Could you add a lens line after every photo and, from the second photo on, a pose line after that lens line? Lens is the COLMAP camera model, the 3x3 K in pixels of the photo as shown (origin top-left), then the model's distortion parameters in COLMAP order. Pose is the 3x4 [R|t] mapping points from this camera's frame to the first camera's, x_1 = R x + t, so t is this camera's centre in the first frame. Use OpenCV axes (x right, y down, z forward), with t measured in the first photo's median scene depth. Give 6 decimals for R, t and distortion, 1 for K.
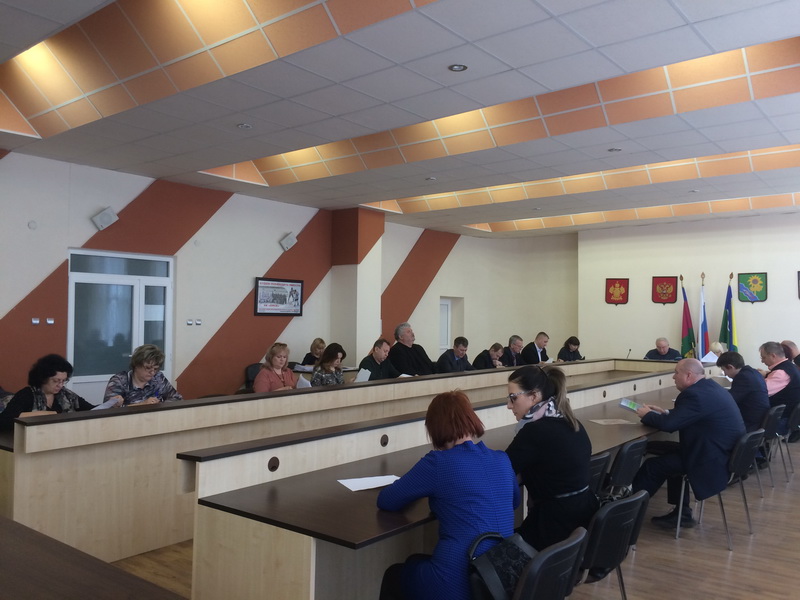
lens RADIAL K [[684.0, 0, 396.9], [0, 684.0, 303.0], [0, 0, 1]] dist [0.065087, -0.081032]
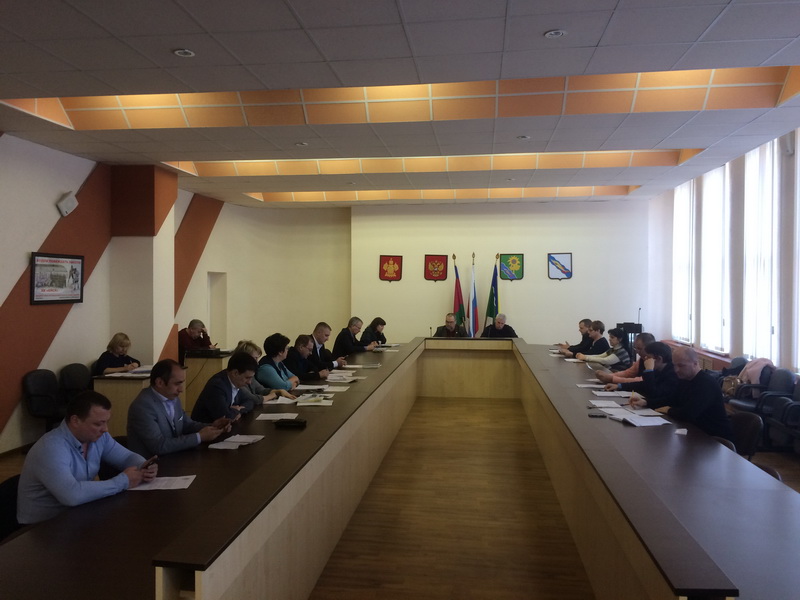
lens RADIAL K [[684.0, 0, 396.9], [0, 684.0, 303.0], [0, 0, 1]] dist [0.065087, -0.081032]
pose [[0.853432, -0.022383, 0.520724, -0.242028], [-0.006146, 0.998576, 0.052996, -0.023446], [-0.521168, -0.048429, 0.852079, 0.160920]]
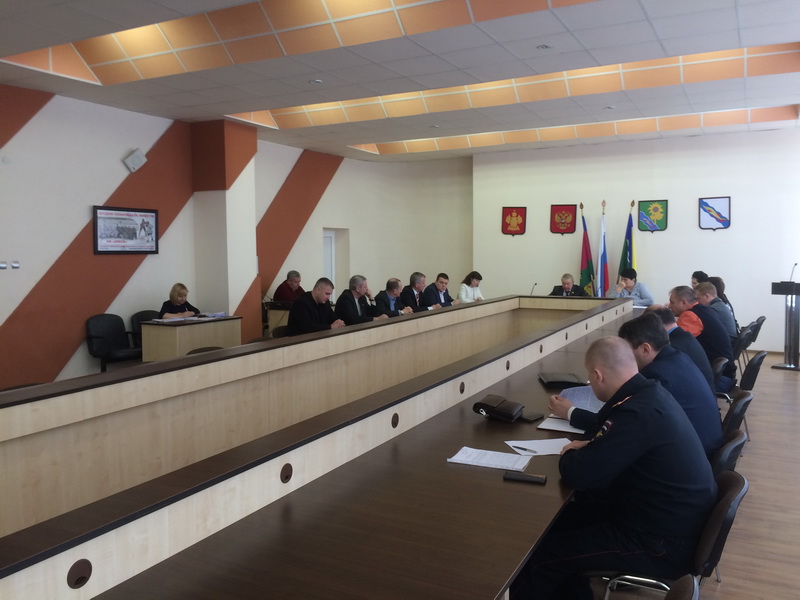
lens RADIAL K [[680.5, 0, 397.8], [0, 680.5, 309.5], [0, 0, 1]] dist [0.065347, -0.084041]
pose [[0.982330, -0.030294, 0.184686, -0.010217], [0.009265, 0.993474, 0.113680, -0.005238], [-0.186925, -0.109960, 0.976201, 0.139490]]
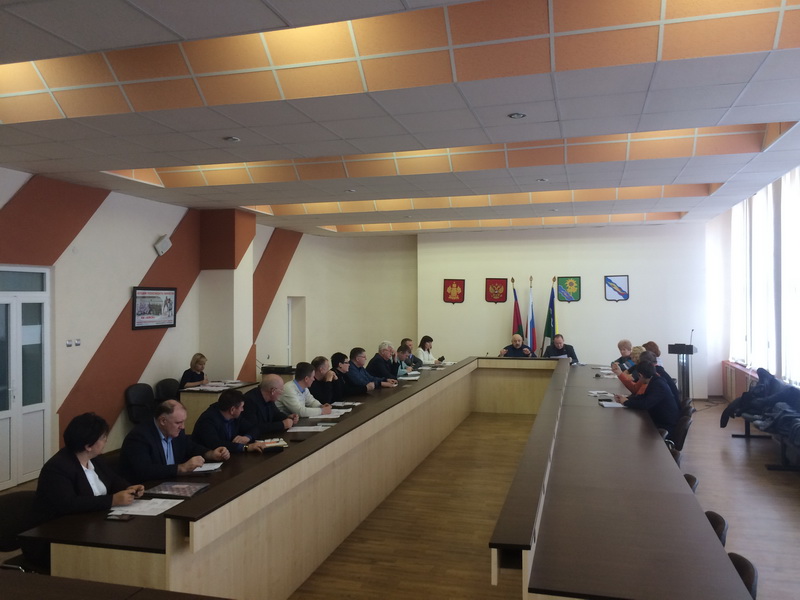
lens RADIAL K [[684.0, 0, 396.9], [0, 684.0, 303.0], [0, 0, 1]] dist [0.065087, -0.081032]
pose [[0.921746, -0.016651, 0.387438, -0.222278], [0.004057, 0.999437, 0.033302, -0.041996], [-0.387774, -0.029124, 0.921294, 0.044970]]
